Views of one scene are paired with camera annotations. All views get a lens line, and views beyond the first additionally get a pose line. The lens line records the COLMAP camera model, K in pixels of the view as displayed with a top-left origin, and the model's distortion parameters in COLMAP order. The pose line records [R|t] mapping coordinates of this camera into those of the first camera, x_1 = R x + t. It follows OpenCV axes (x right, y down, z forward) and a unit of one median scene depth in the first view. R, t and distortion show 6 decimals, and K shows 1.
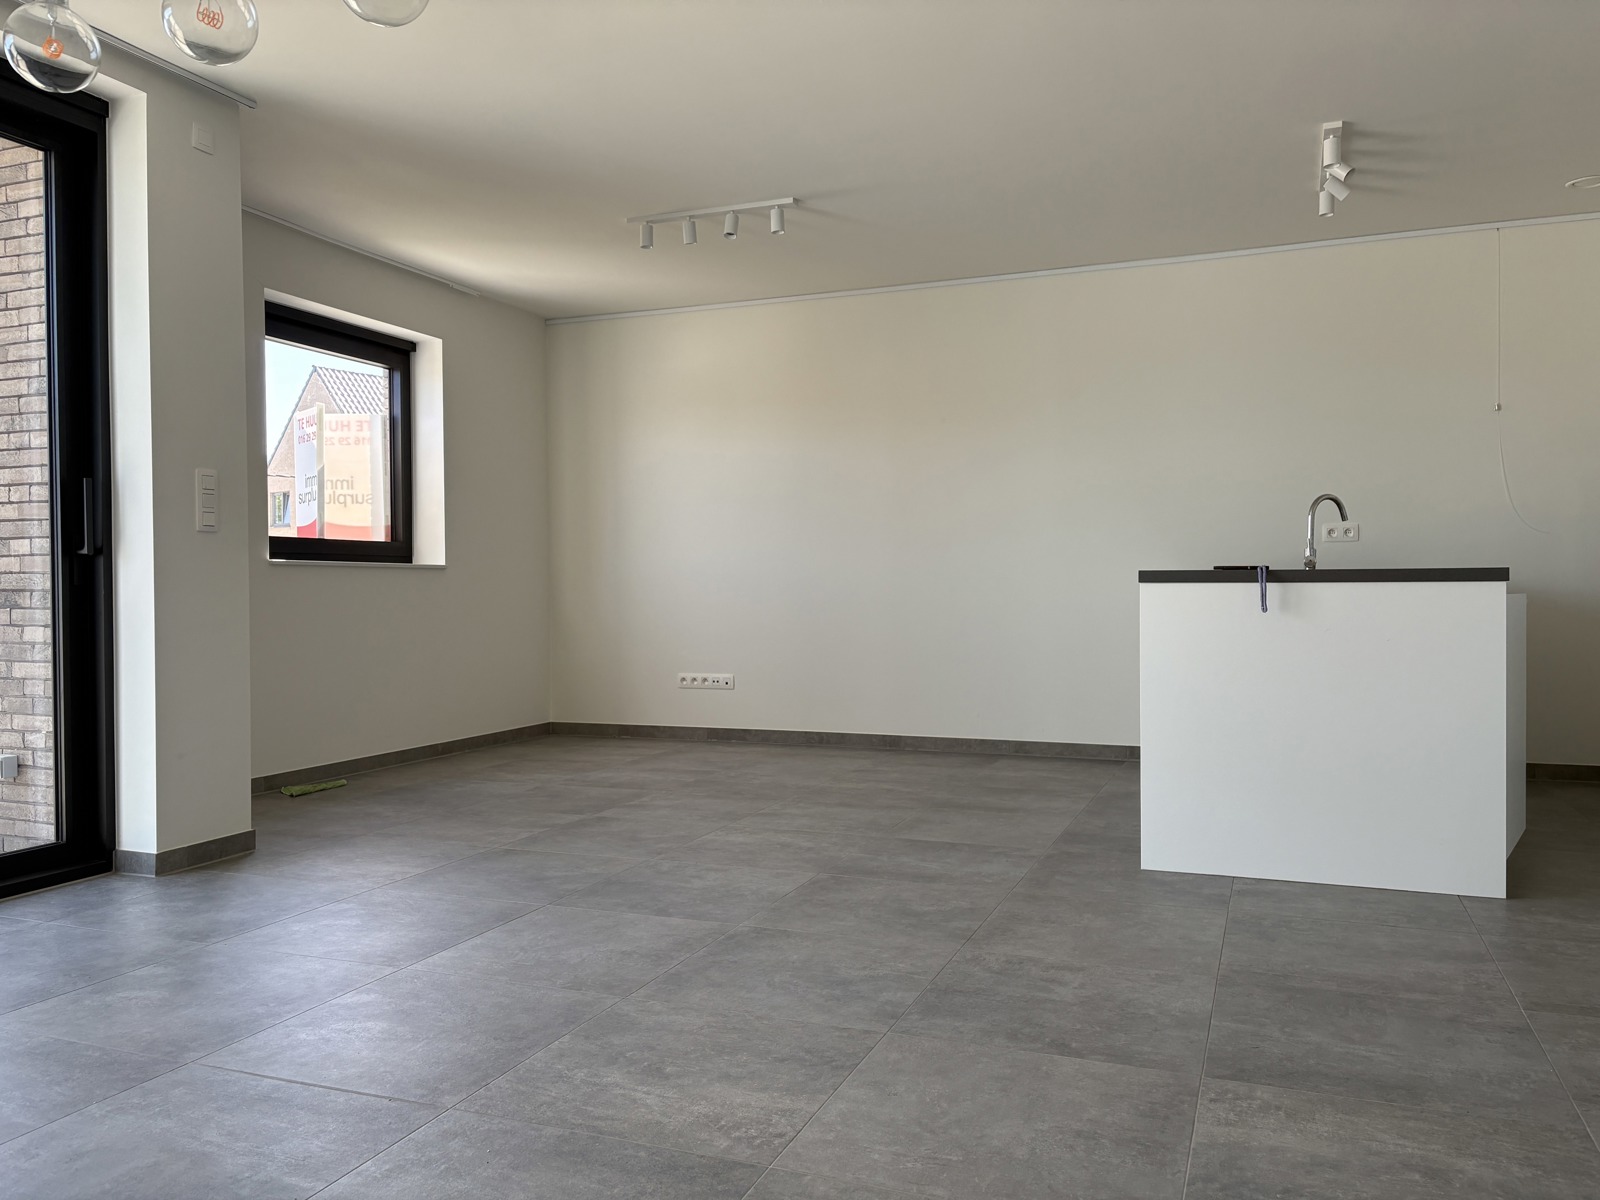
lens RADIAL K [[1203.7, 0, 801.6], [0, 1203.7, 597.8], [0, 0, 1]] dist [0.045711, -0.045520]
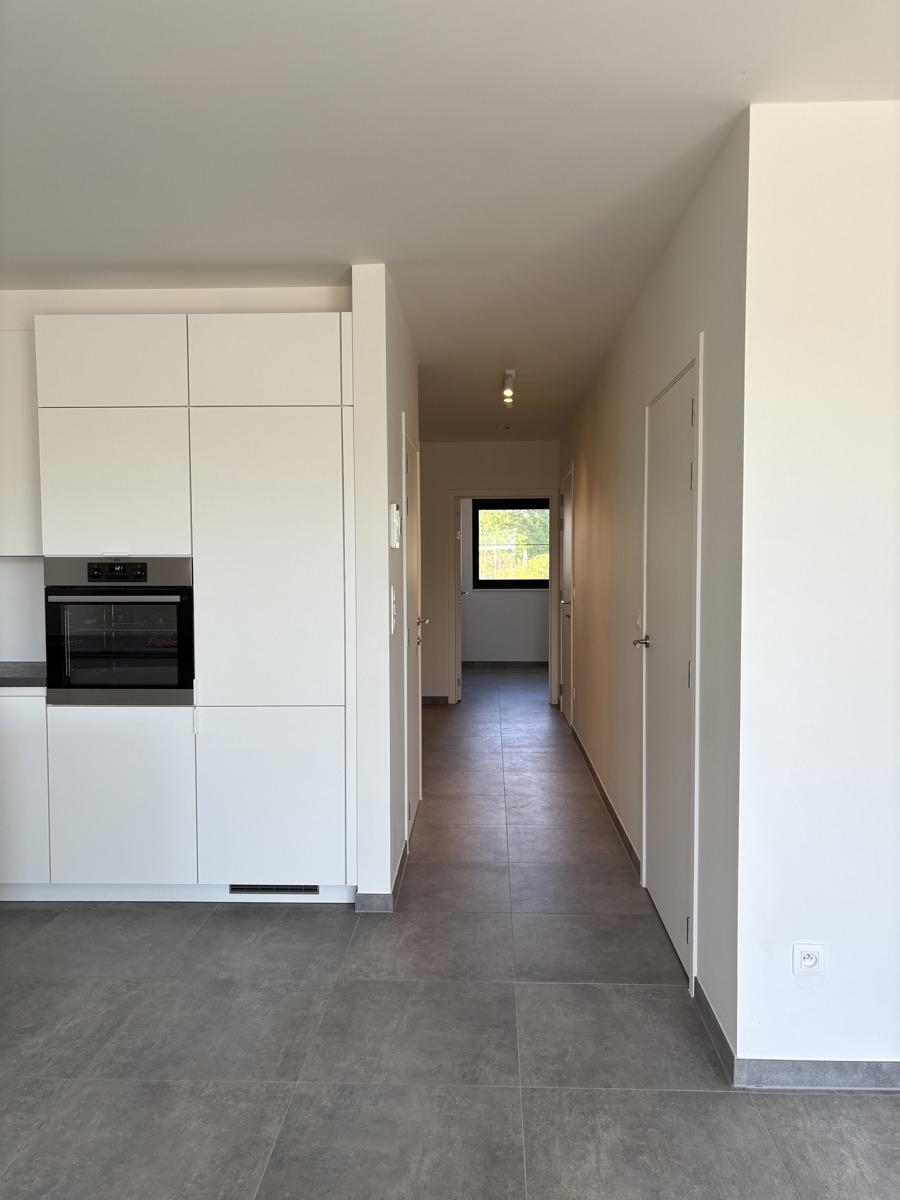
lens RADIAL K [[902.8, 0, 454.1], [0, 902.8, 607.9], [0, 0, 1]] dist [0.045711, -0.045520]
pose [[-0.329609, -0.038382, 0.943337, -0.345018], [0.016202, 0.998796, 0.046300, -0.200011], [-0.943979, 0.030545, -0.328590, 1.130691]]
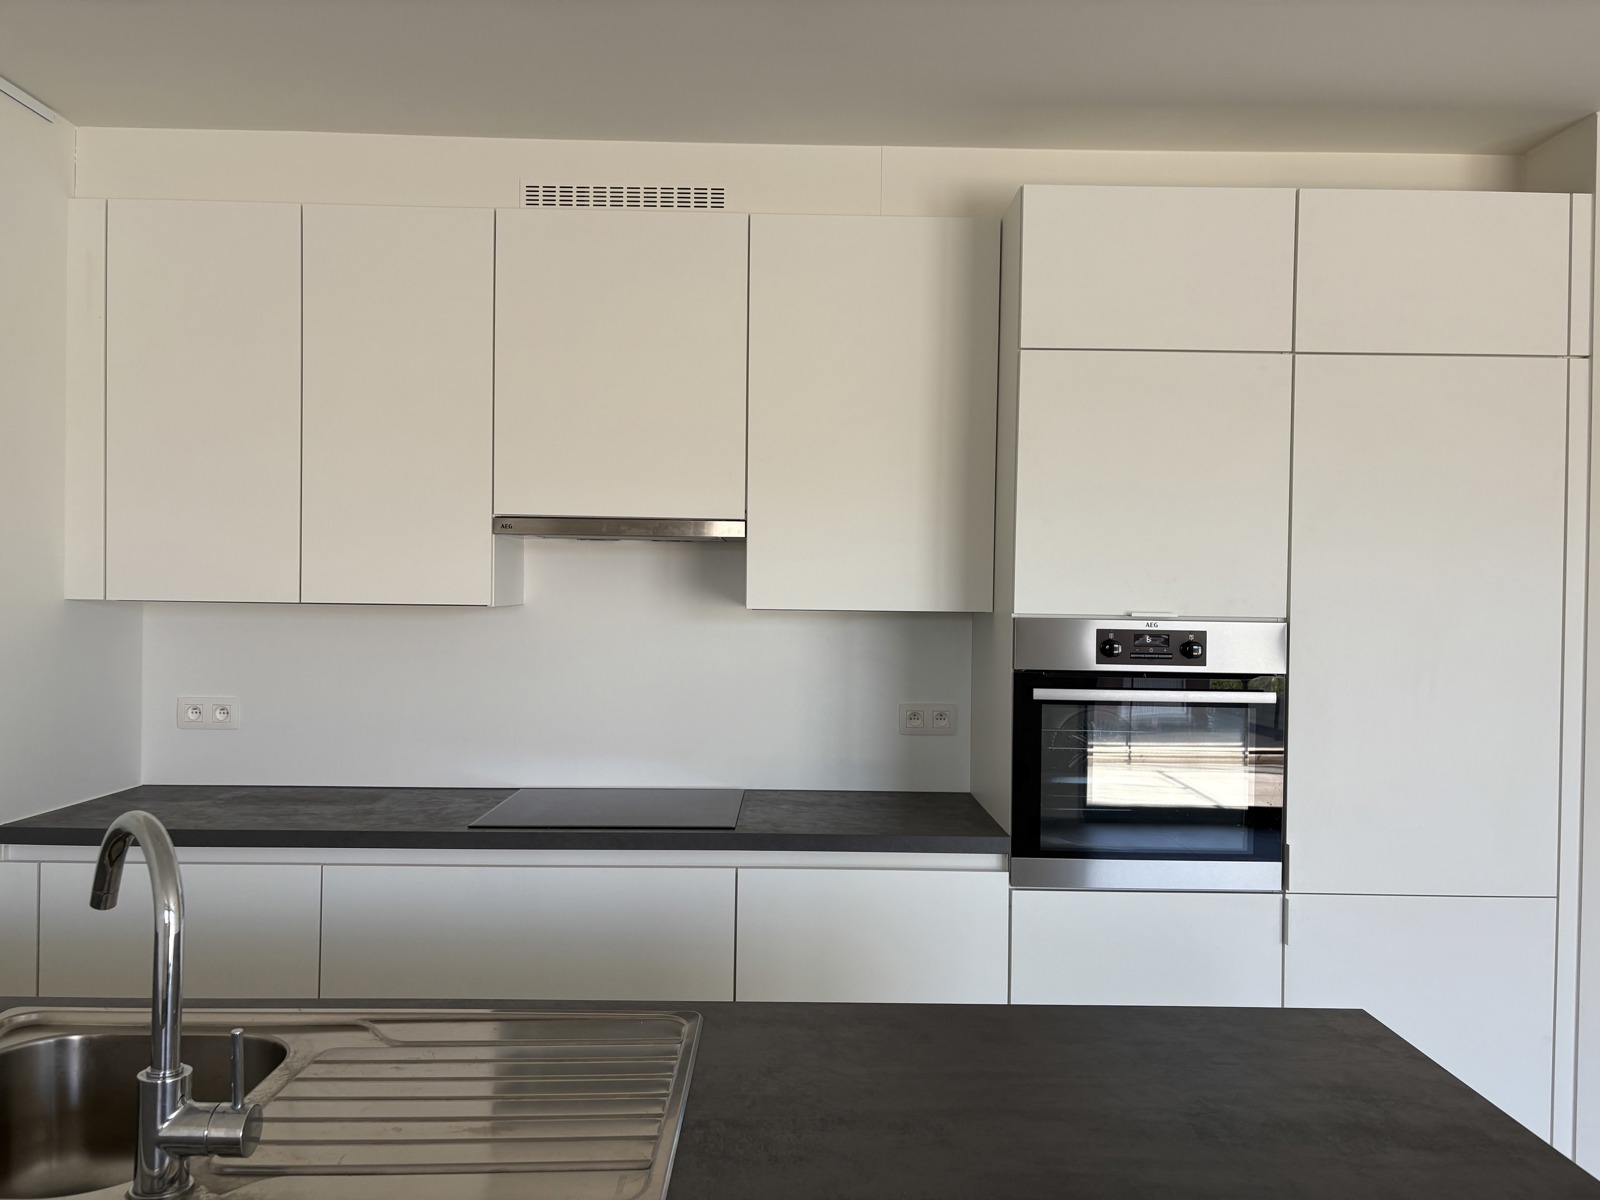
lens RADIAL K [[1203.7, 0, 800.5], [0, 1203.7, 600.0], [0, 0, 1]] dist [0.045711, -0.045520]
pose [[-0.373870, 0.005390, 0.927465, 0.311075], [-0.004936, 0.999957, -0.007801, -0.229265], [-0.927468, -0.007495, -0.373827, 1.820345]]
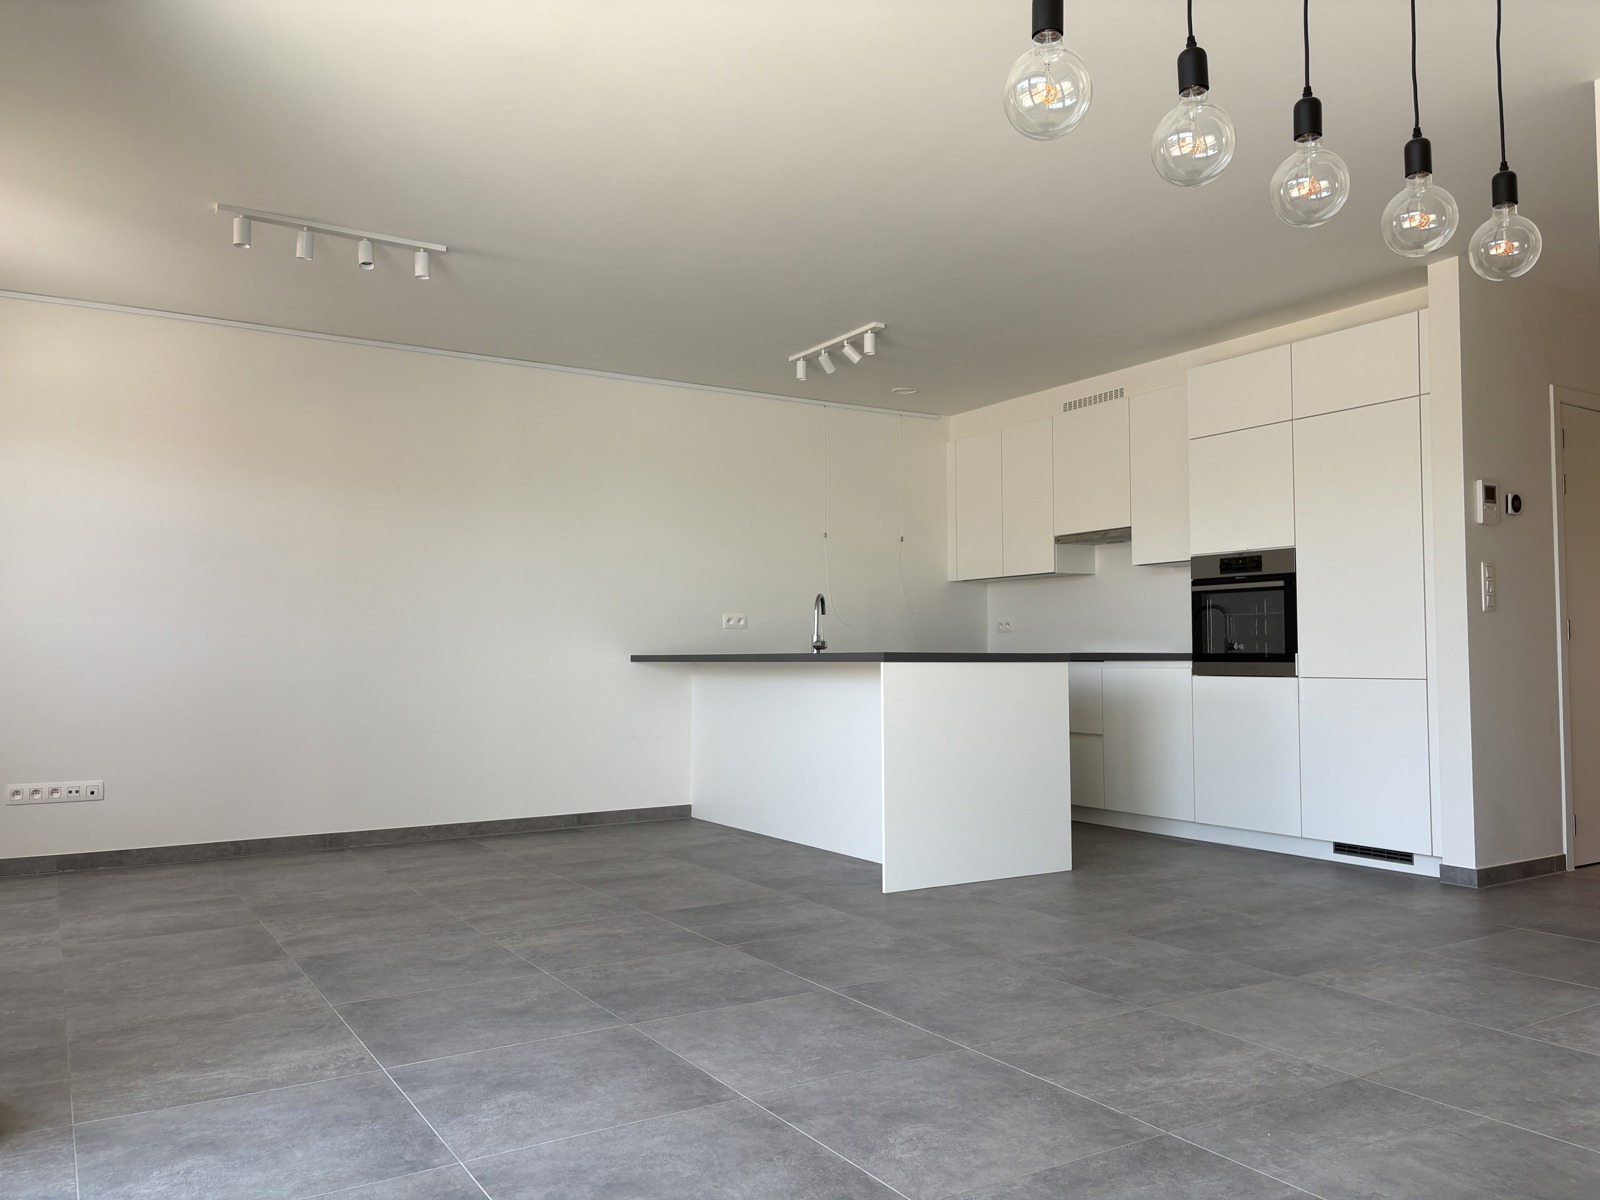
lens RADIAL K [[1203.7, 0, 800.1], [0, 1203.7, 594.3], [0, 0, 1]] dist [0.045711, -0.045520]
pose [[0.598719, 0.048146, 0.799511, -1.140822], [0.007510, 0.997810, -0.065711, -0.001449], [-0.800924, 0.045347, 0.597046, 0.471943]]
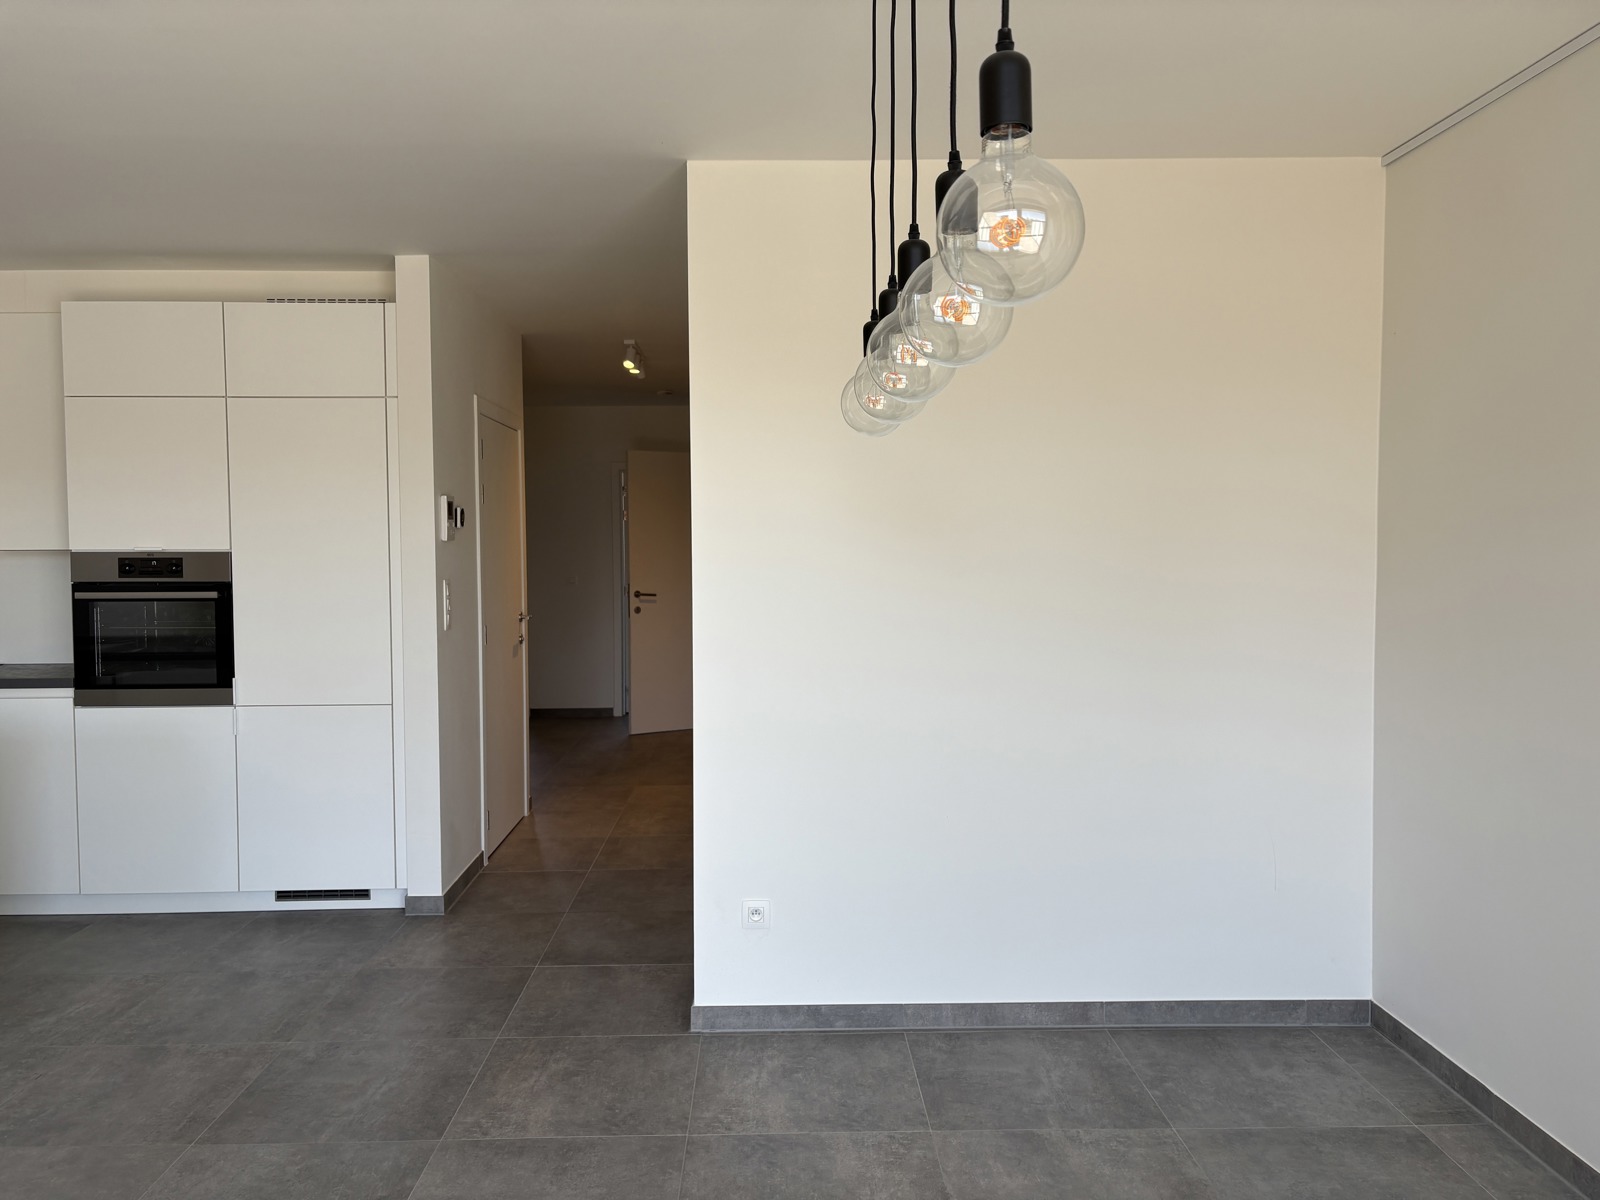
lens RADIAL K [[1203.7, 0, 798.8], [0, 1203.7, 597.1], [0, 0, 1]] dist [0.045711, -0.045520]
pose [[-0.389934, -0.033944, 0.920217, -0.885144], [0.016821, 0.998891, 0.043974, -0.218042], [-0.920689, 0.032626, -0.388930, 0.975983]]
